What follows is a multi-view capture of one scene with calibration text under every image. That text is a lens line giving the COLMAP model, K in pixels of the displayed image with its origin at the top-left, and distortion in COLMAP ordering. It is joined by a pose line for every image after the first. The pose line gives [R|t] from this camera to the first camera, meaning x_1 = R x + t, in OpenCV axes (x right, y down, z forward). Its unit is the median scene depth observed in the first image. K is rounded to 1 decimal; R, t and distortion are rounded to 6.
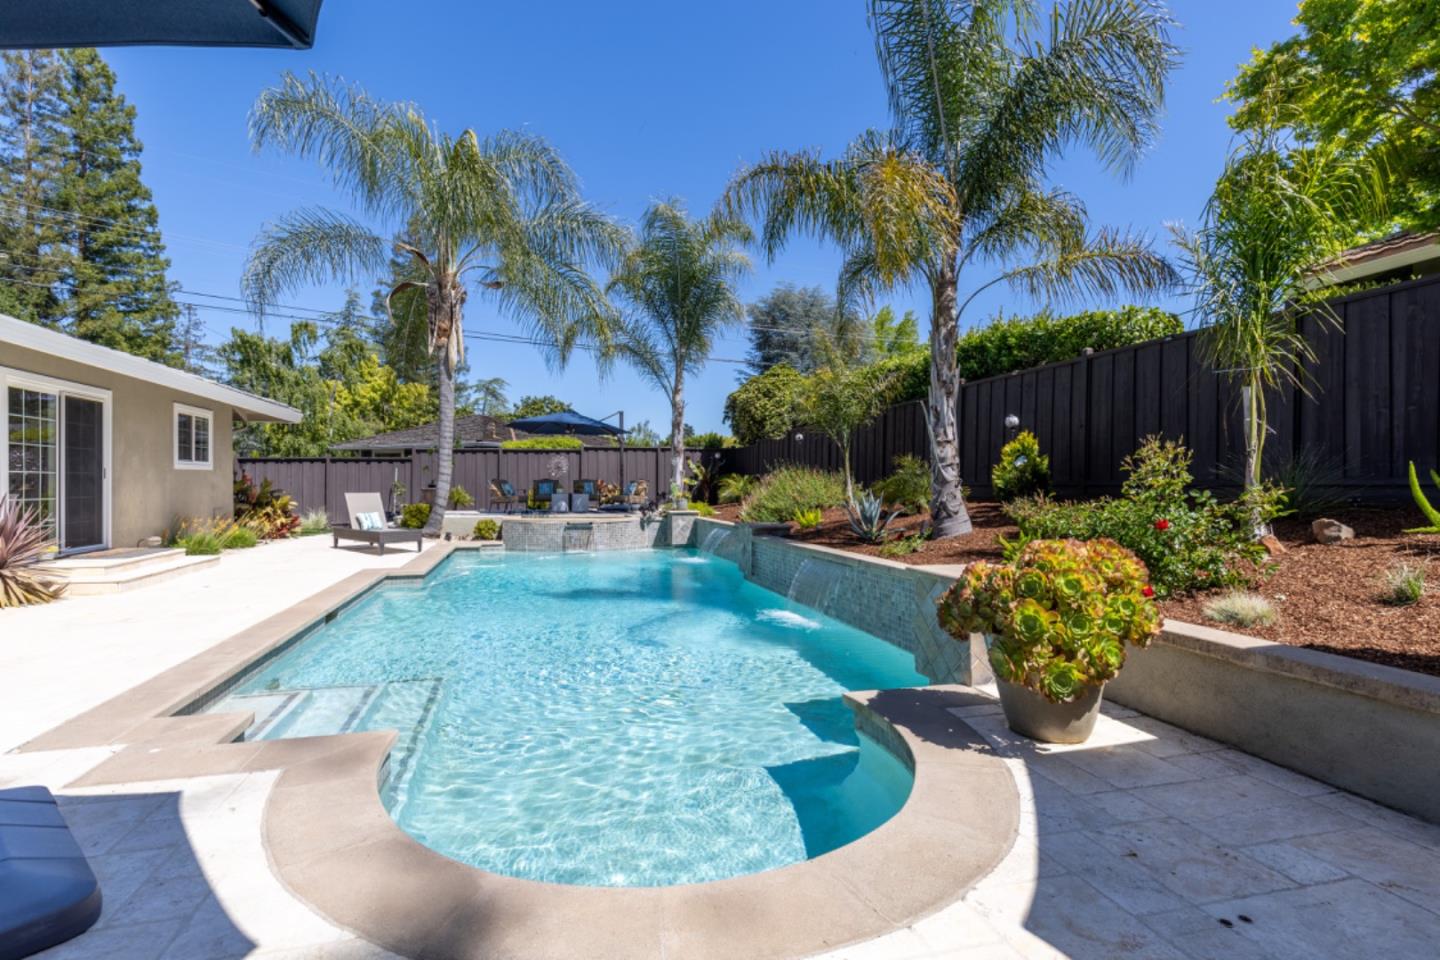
lens RADIAL K [[652.0, 0, 716.9], [0, 652.0, 476.8], [0, 0, 1]] dist [0.002355, 0.000149]
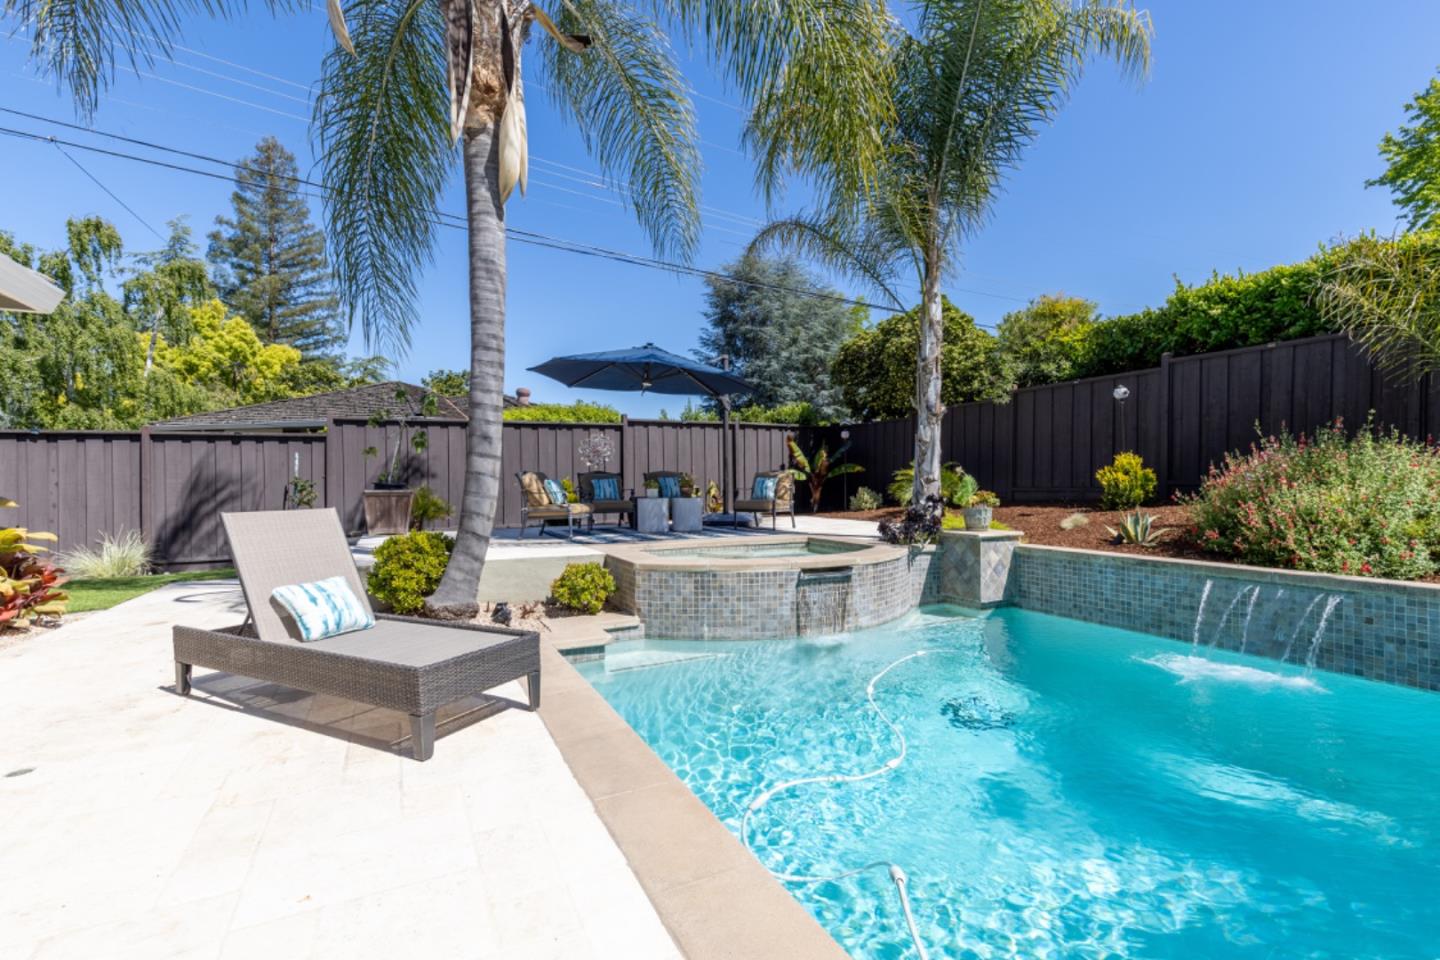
lens RADIAL K [[636.8, 0, 721.7], [0, 636.8, 477.7], [0, 0, 1]] dist [0.001220, 0.010882]
pose [[0.980810, -0.005458, 0.194889, -0.247717], [0.004115, 0.999965, 0.007292, 0.005221], [-0.194922, -0.006350, 0.980798, 0.412216]]
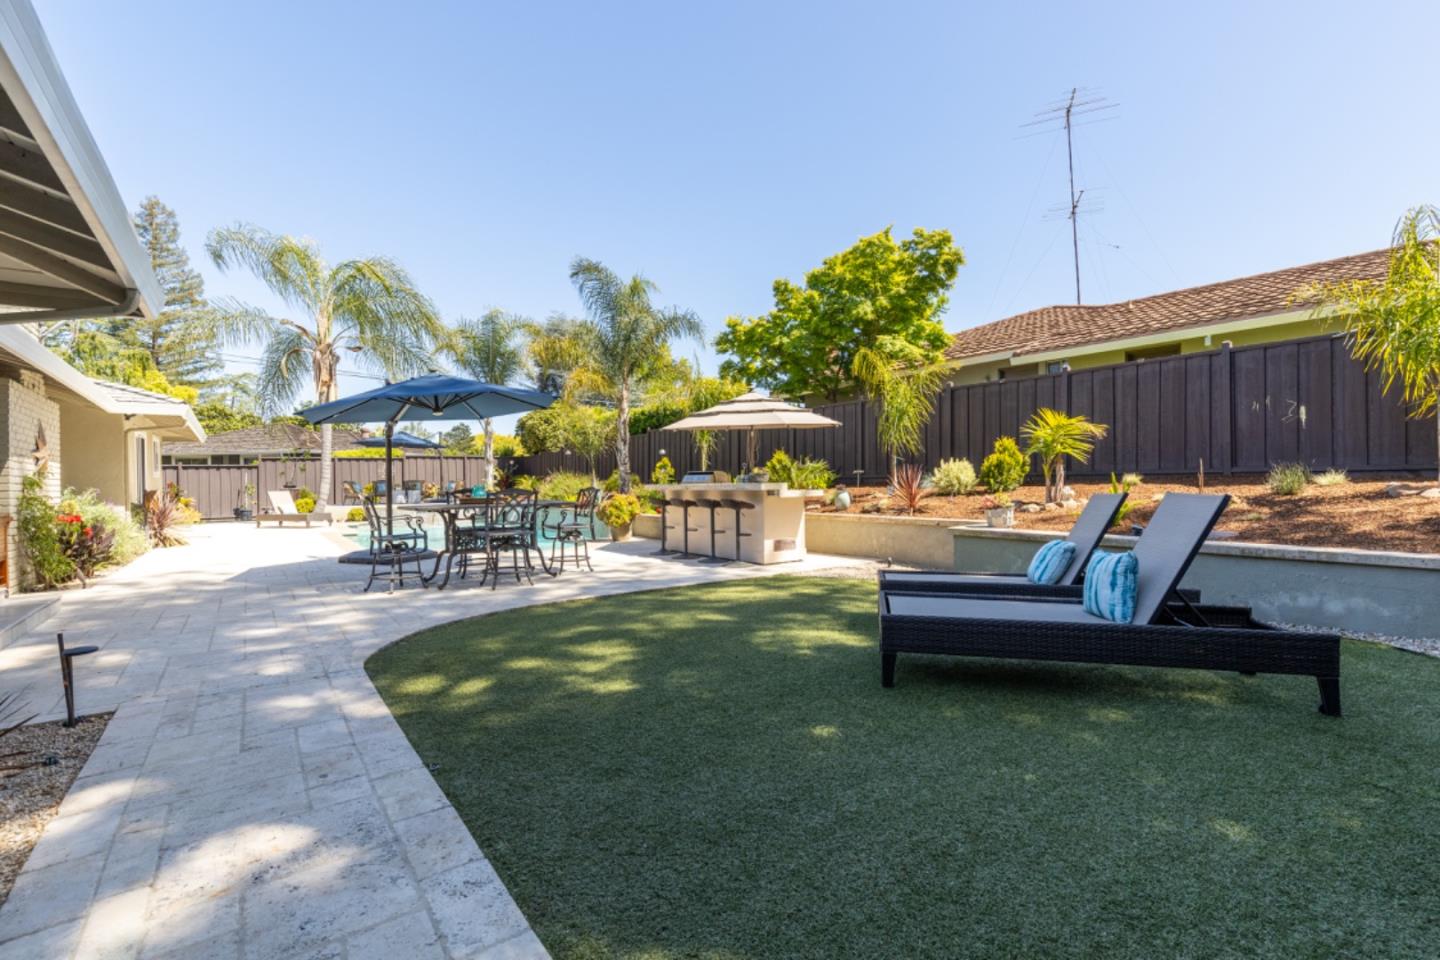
lens RADIAL K [[644.9, 0, 736.8], [0, 644.9, 474.5], [0, 0, 1]] dist [-0.000323, -0.000103]
pose [[0.933375, -0.011384, 0.358722, -0.046555], [0.010044, 0.999934, 0.005599, -0.008280], [-0.358762, -0.001623, 0.933427, -0.514148]]
